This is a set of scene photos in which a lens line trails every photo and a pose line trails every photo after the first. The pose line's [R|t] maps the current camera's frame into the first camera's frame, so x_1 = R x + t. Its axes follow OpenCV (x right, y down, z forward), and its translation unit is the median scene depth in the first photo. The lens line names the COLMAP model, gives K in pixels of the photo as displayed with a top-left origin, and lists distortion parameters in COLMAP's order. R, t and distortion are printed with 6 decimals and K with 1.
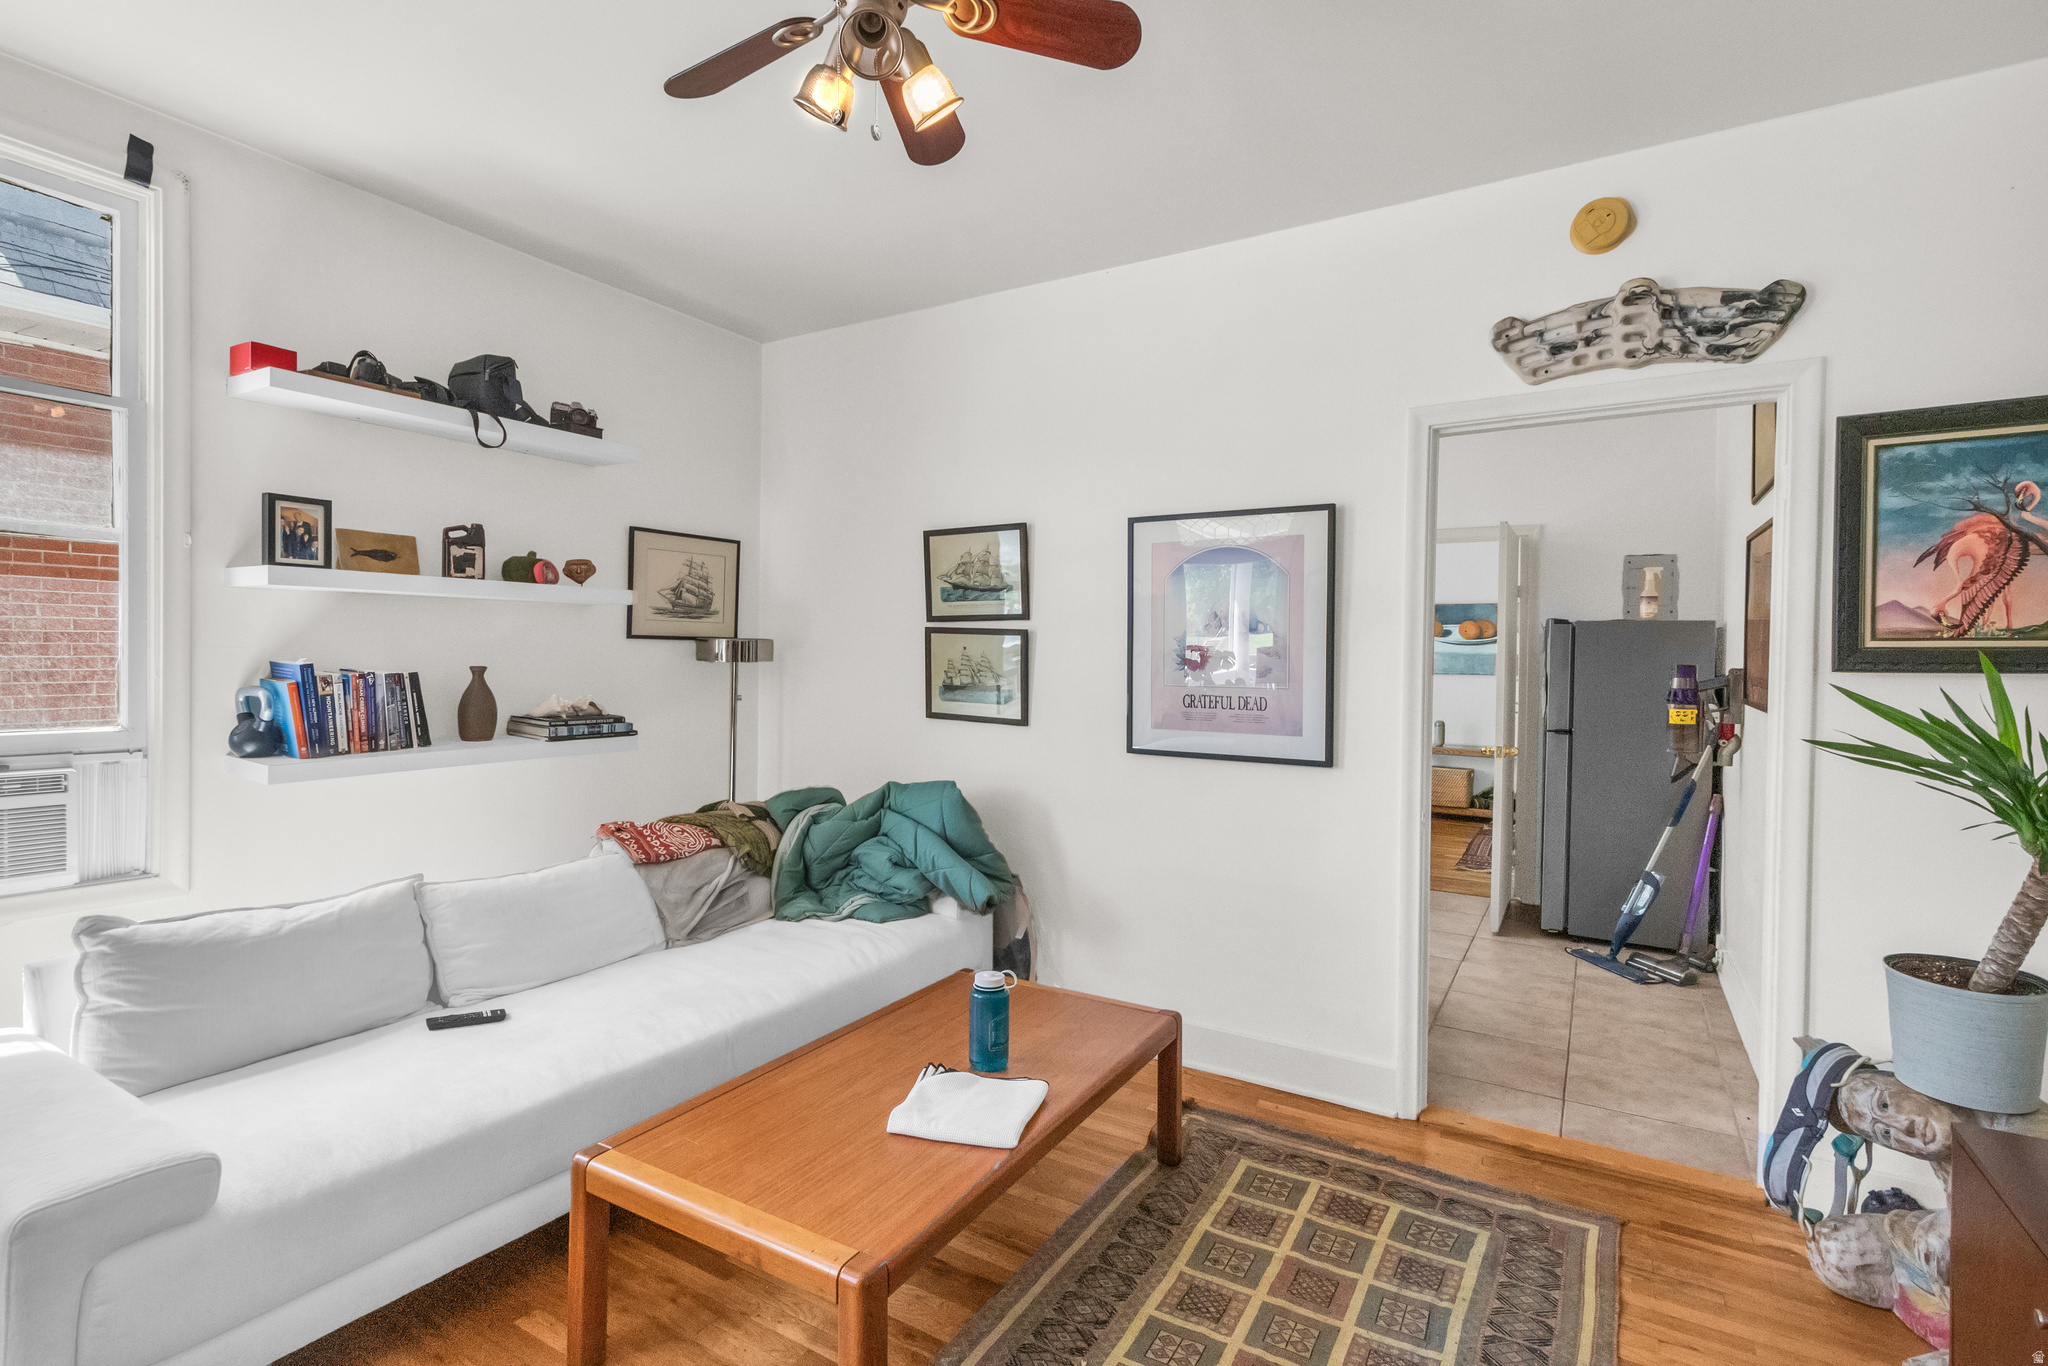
lens RADIAL K [[954.6, 0, 1046.1], [0, 954.6, 672.1], [0, 0, 1]] dist [-0.000682, -0.000068]
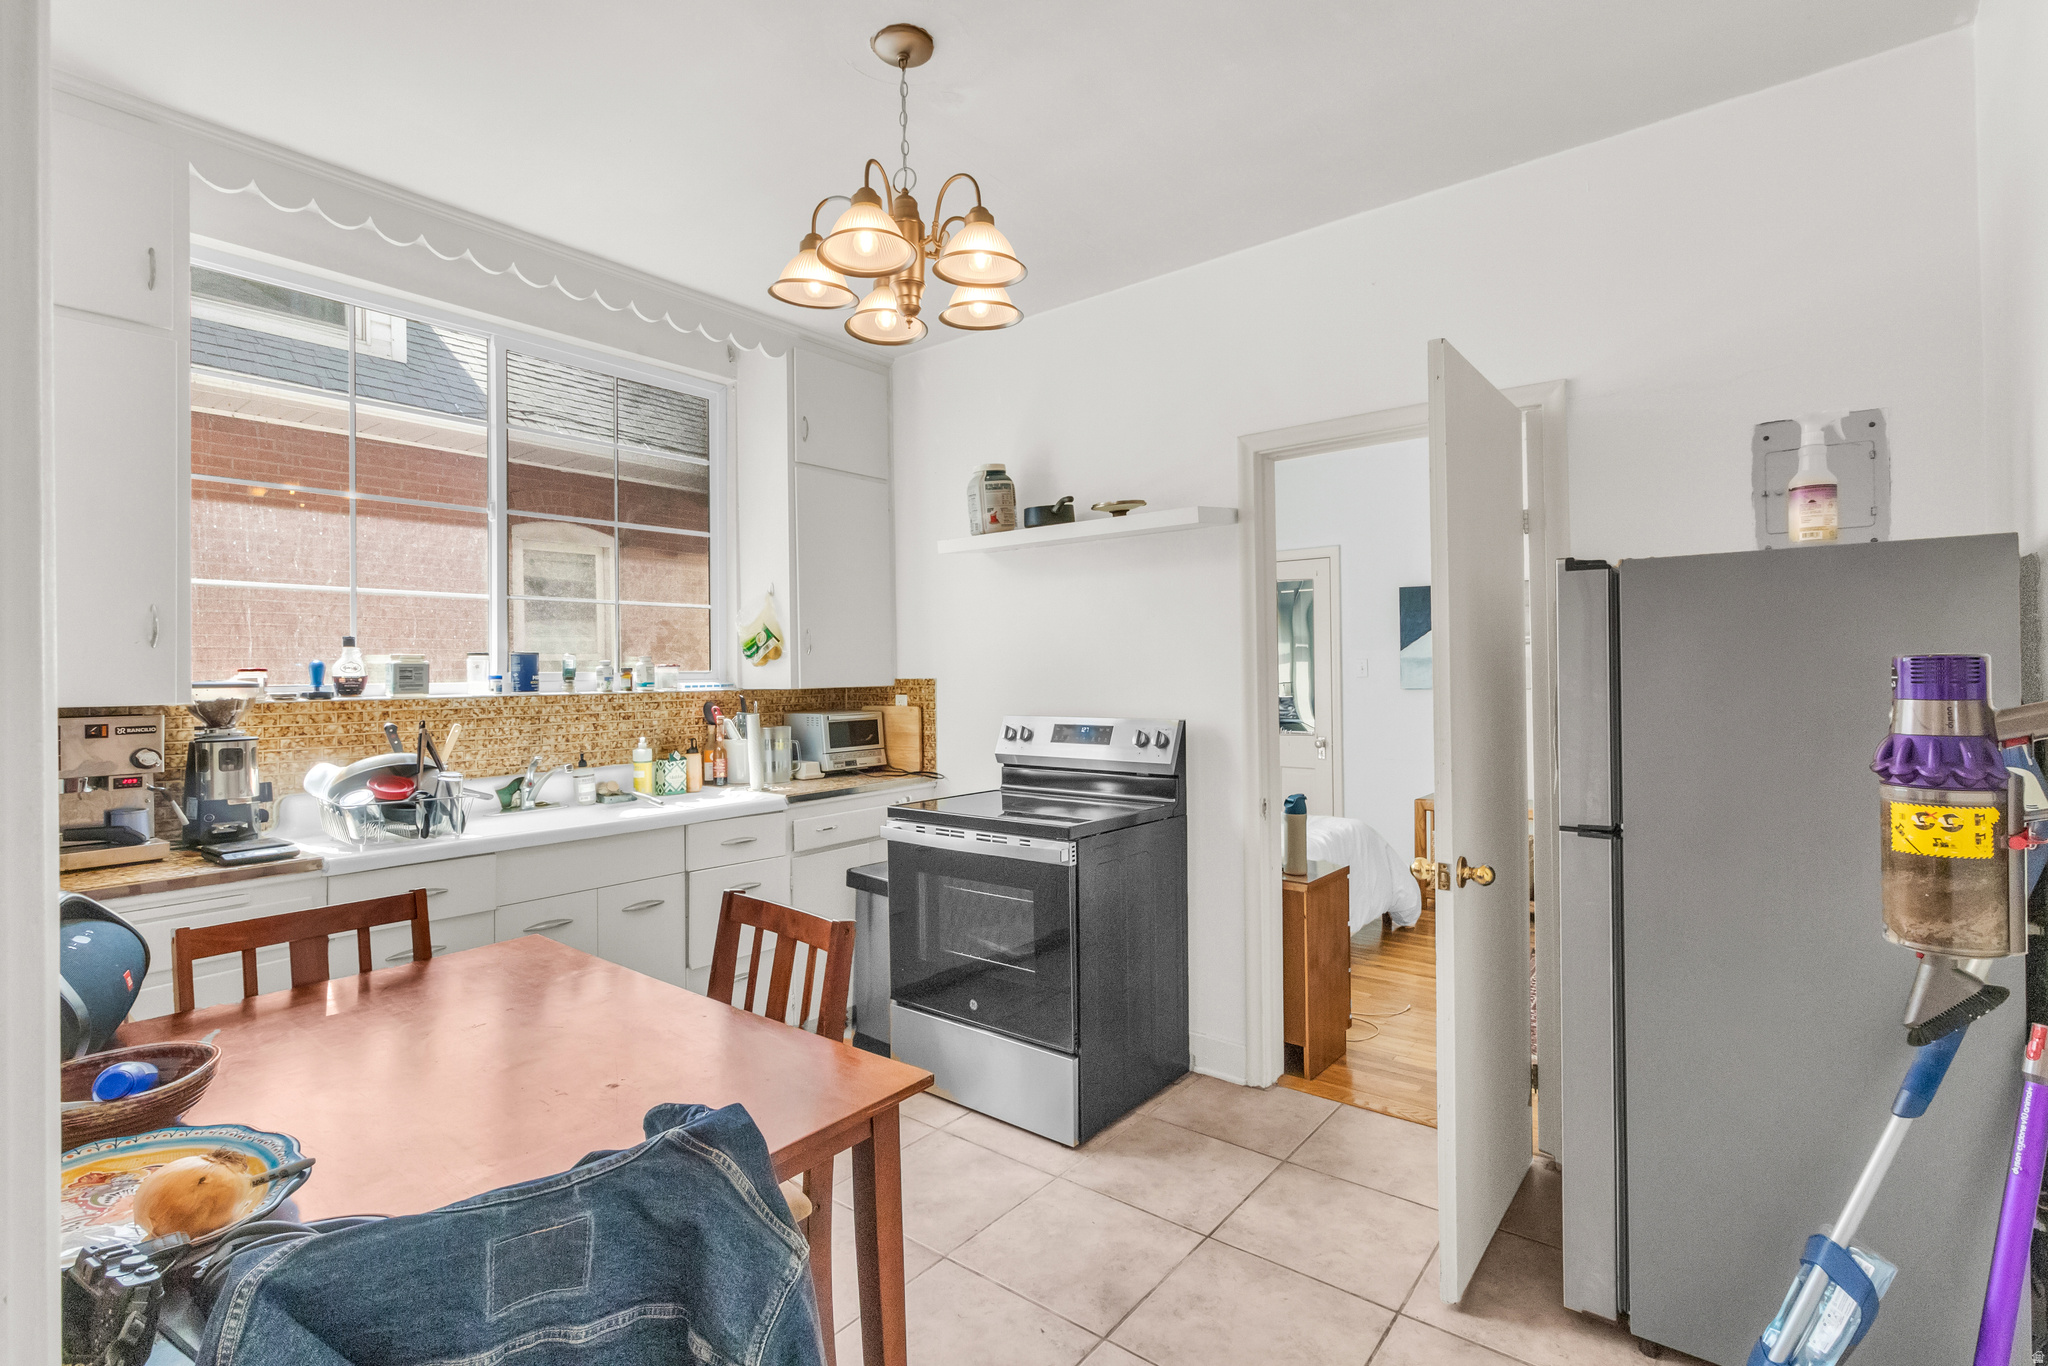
lens RADIAL K [[954.6, 0, 1046.1], [0, 954.6, 672.1], [0, 0, 1]] dist [-0.000682, -0.000068]
pose [[0.991373, -0.029701, -0.127659, 0.266583], [0.027293, 0.999416, -0.020569, -0.002712], [0.128195, 0.016907, 0.991605, 0.414895]]
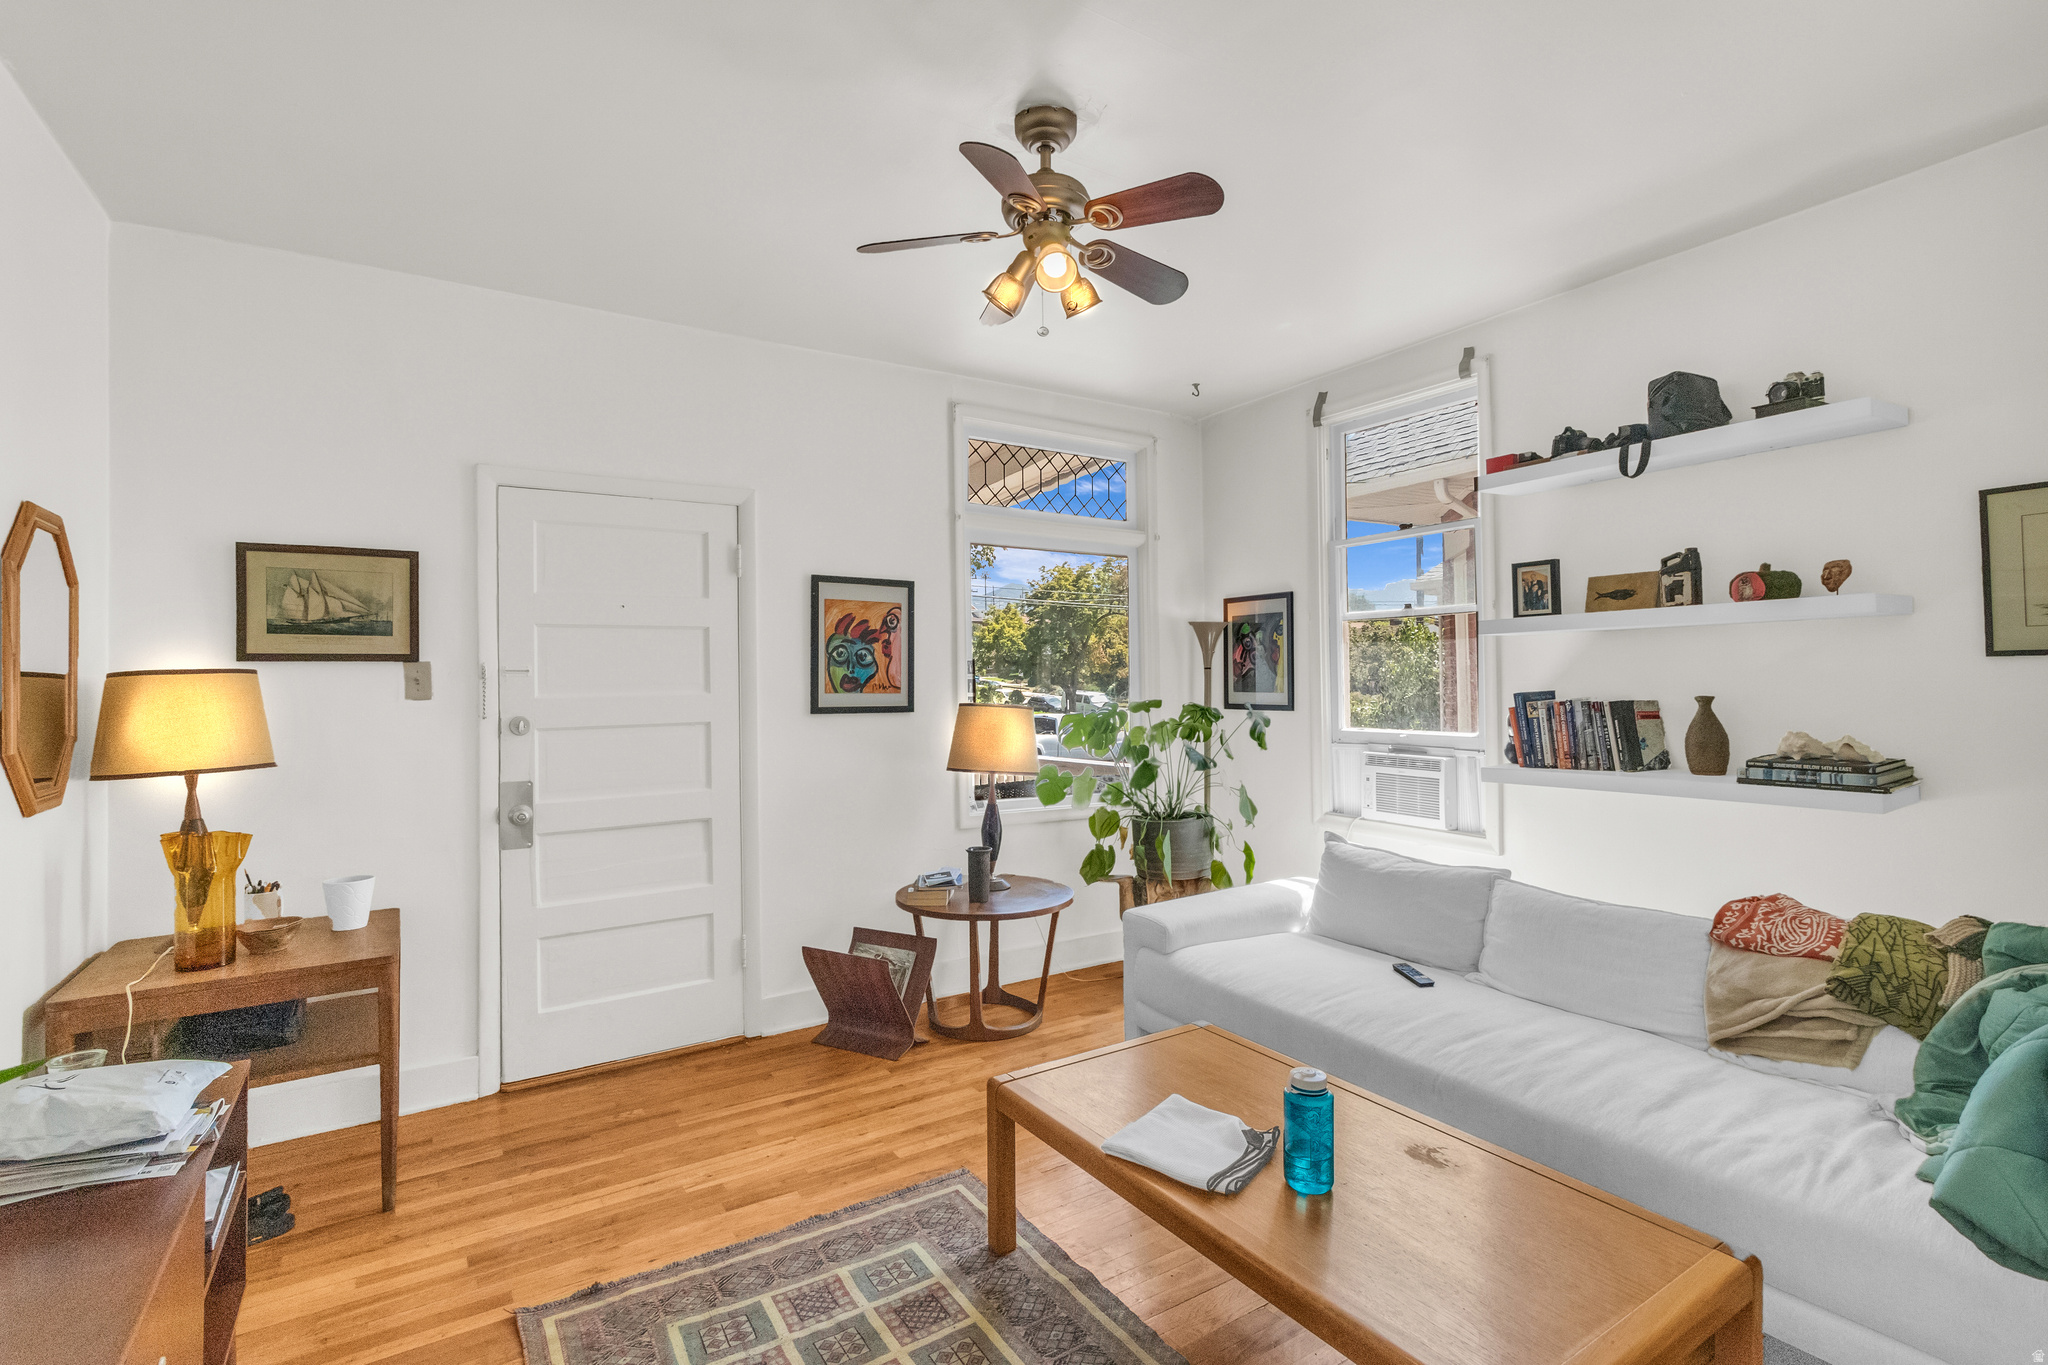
lens RADIAL K [[954.6, 0, 1046.1], [0, 954.6, 671.6], [0, 0, 1]] dist [-0.000682, -0.000068]
pose [[-0.438418, -0.015368, -0.898640, 0.649096], [-0.005872, 0.999881, -0.014235, -0.015260], [0.898752, -0.000964, -0.438456, 0.983480]]
